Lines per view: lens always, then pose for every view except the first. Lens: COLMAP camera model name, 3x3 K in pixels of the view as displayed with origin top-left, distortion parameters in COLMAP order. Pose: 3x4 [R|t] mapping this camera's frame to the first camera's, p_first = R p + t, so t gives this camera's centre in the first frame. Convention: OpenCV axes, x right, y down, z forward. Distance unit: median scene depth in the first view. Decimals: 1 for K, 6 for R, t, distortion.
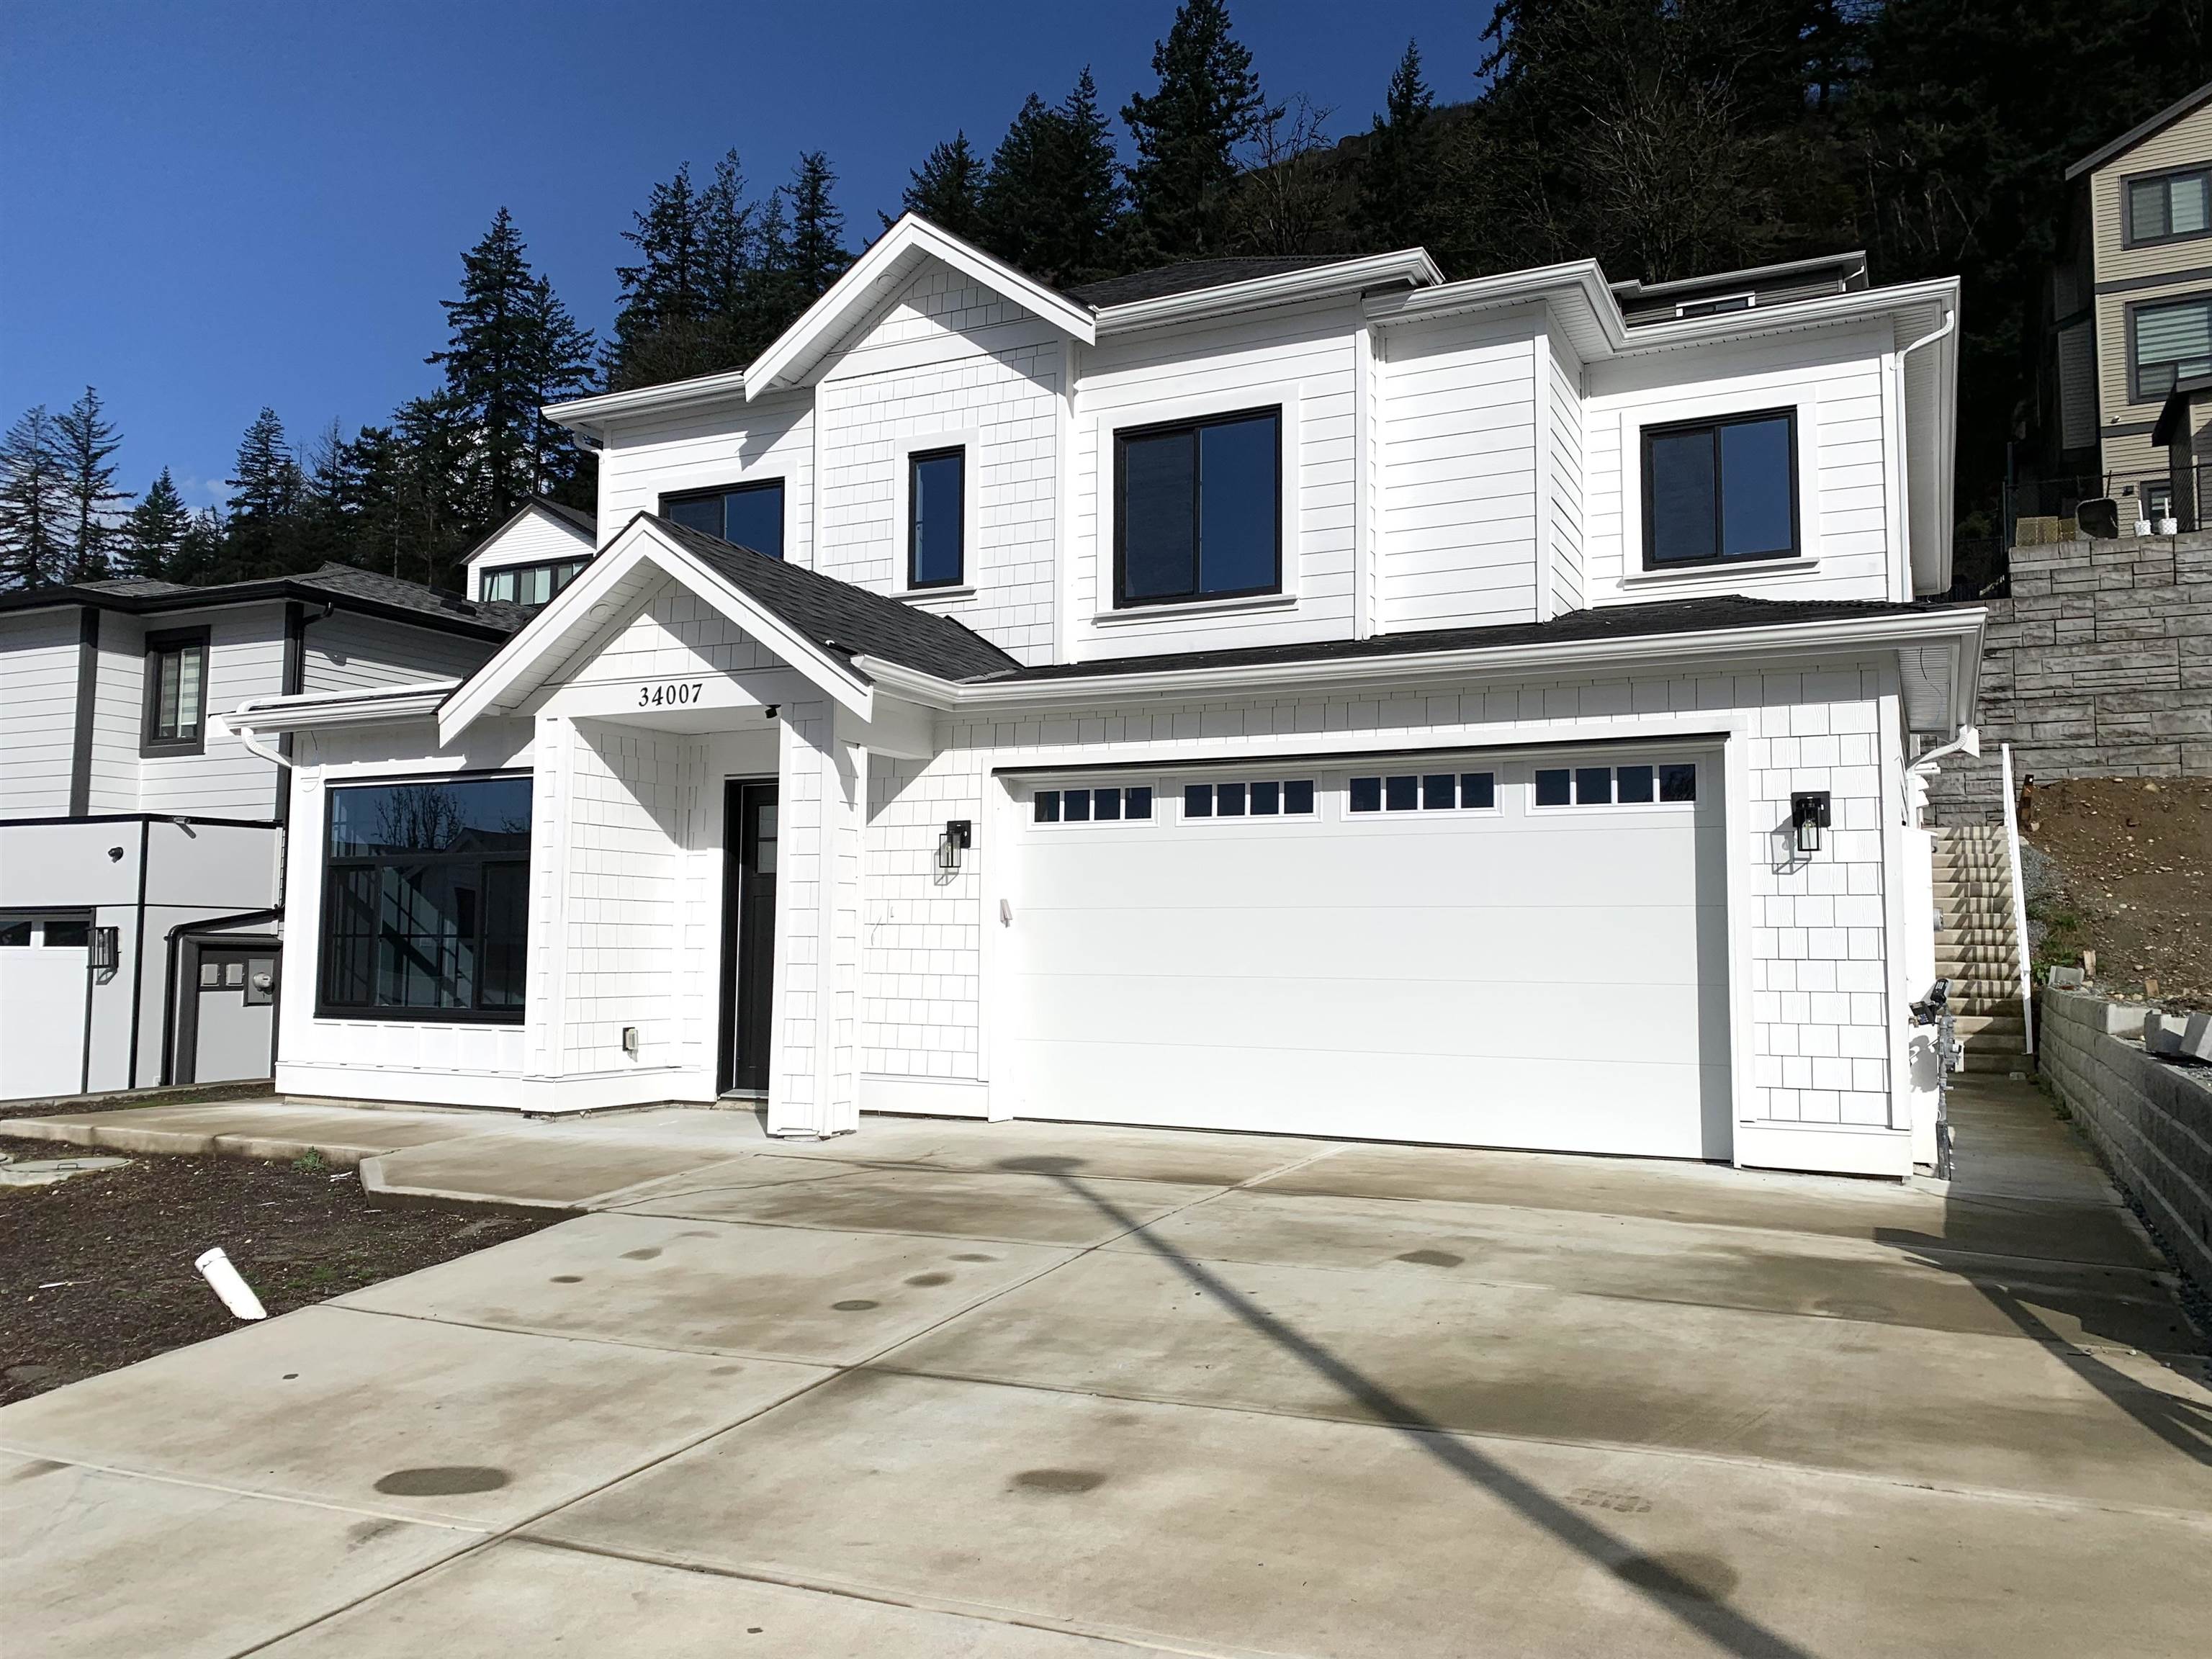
lens RADIAL K [[1680.9, 0, 1096.3], [0, 1680.9, 835.2], [0, 0, 1]] dist [0.039511, -0.040336]
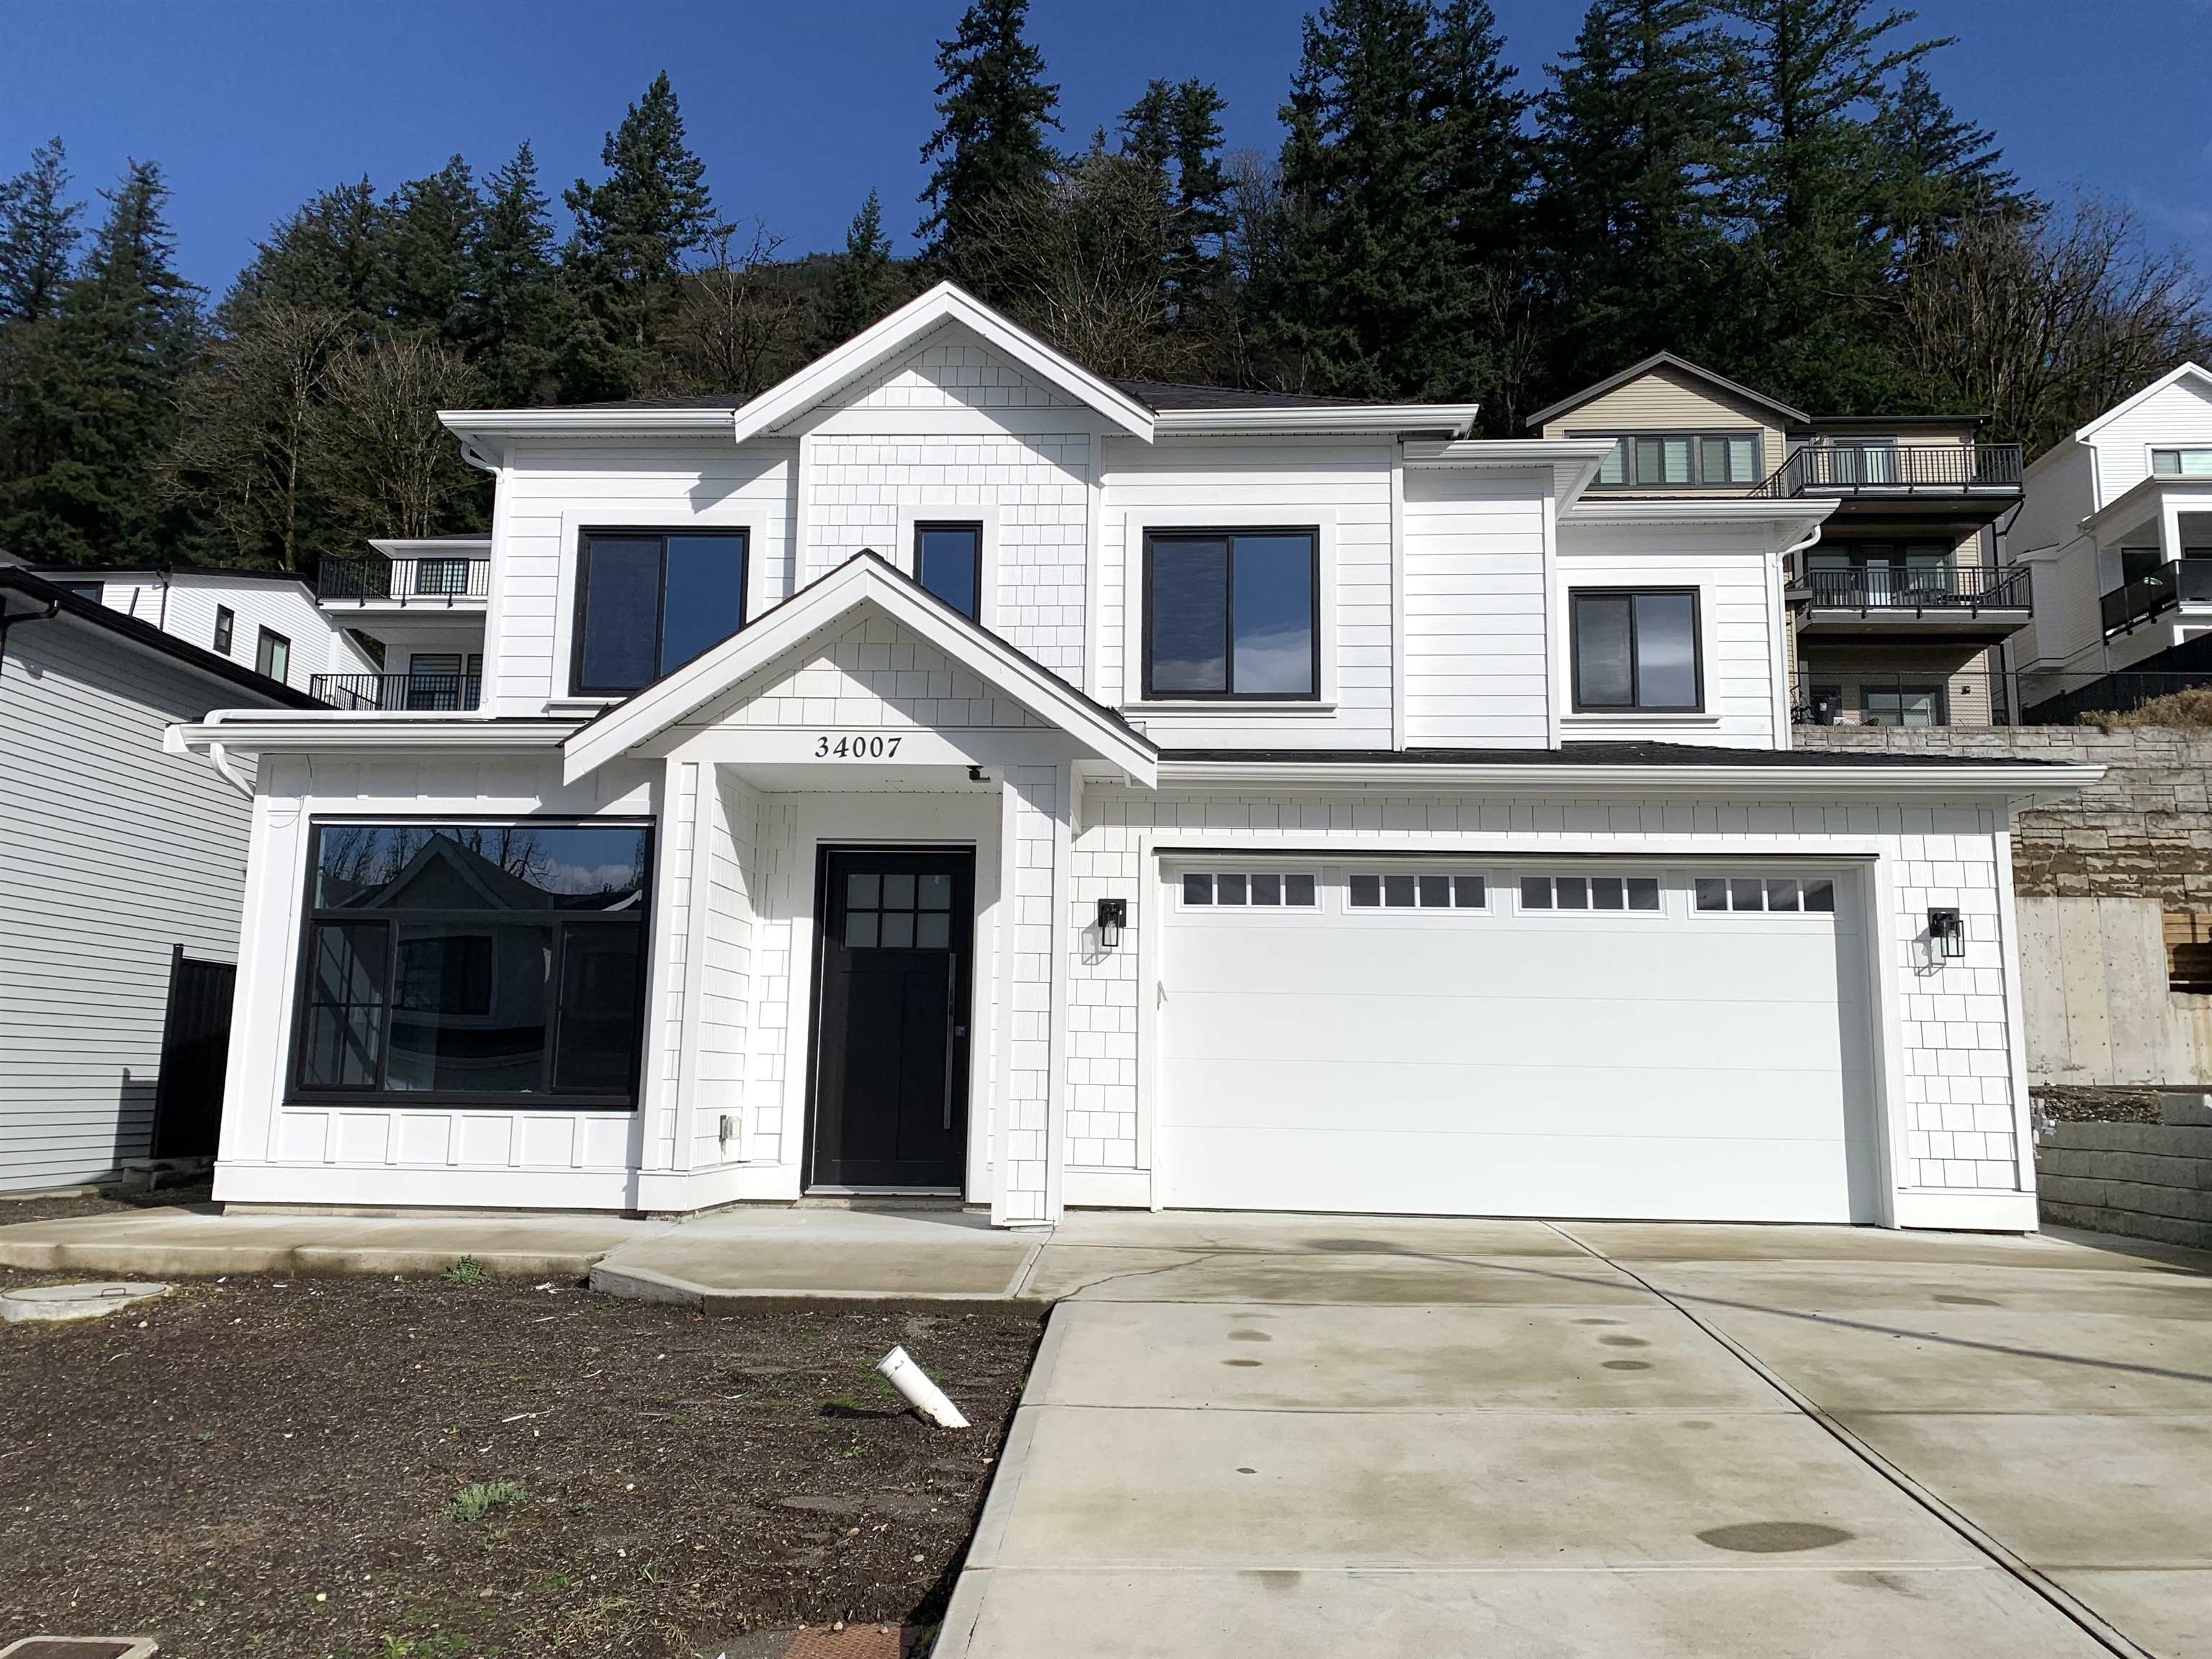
lens RADIAL K [[1680.9, 0, 1096.5], [0, 1680.9, 820.6], [0, 0, 1]] dist [0.039511, -0.040336]
pose [[0.919995, 0.067894, 0.386005, -0.421728], [-0.036890, 0.995510, -0.087176, 0.028026], [-0.390191, 0.065962, 0.918368, 0.092313]]
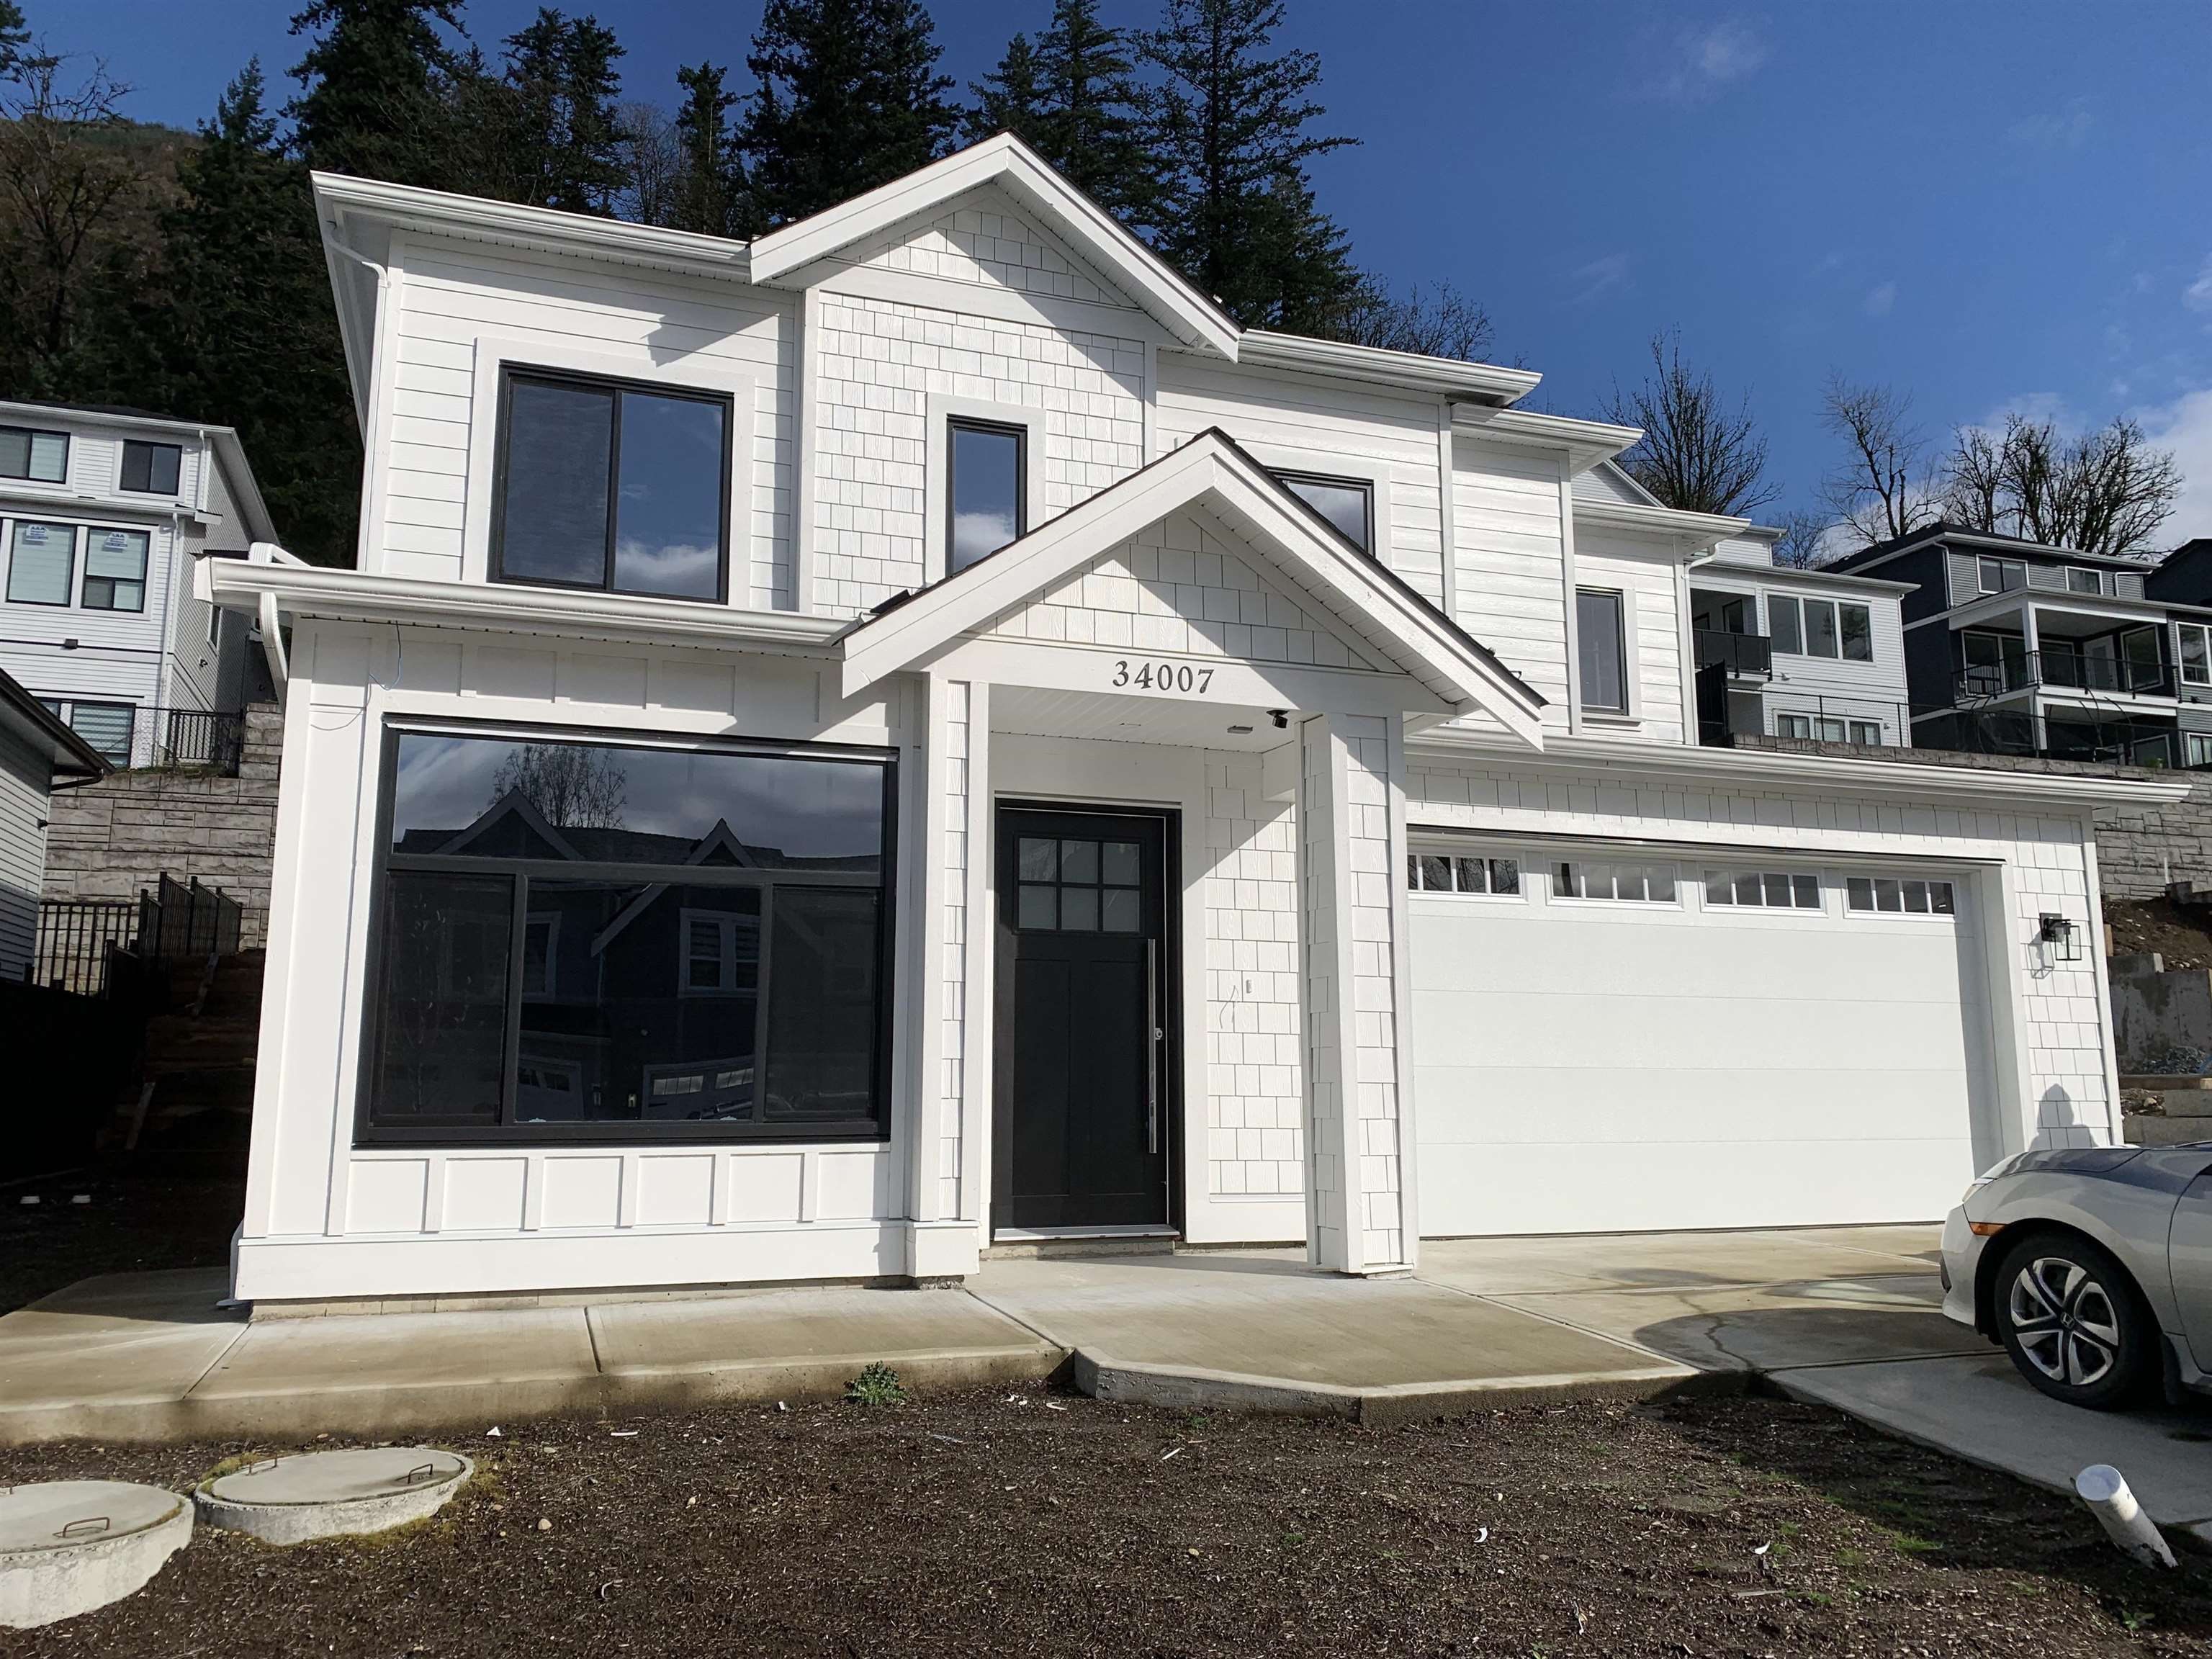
lens RADIAL K [[1680.9, 0, 1089.6], [0, 1680.9, 816.3], [0, 0, 1]] dist [0.039511, -0.040336]
pose [[0.695298, 0.107490, 0.710638, -0.685307], [-0.047128, 0.993444, -0.104157, 0.047567], [-0.717175, 0.038929, 0.695805, 0.450442]]
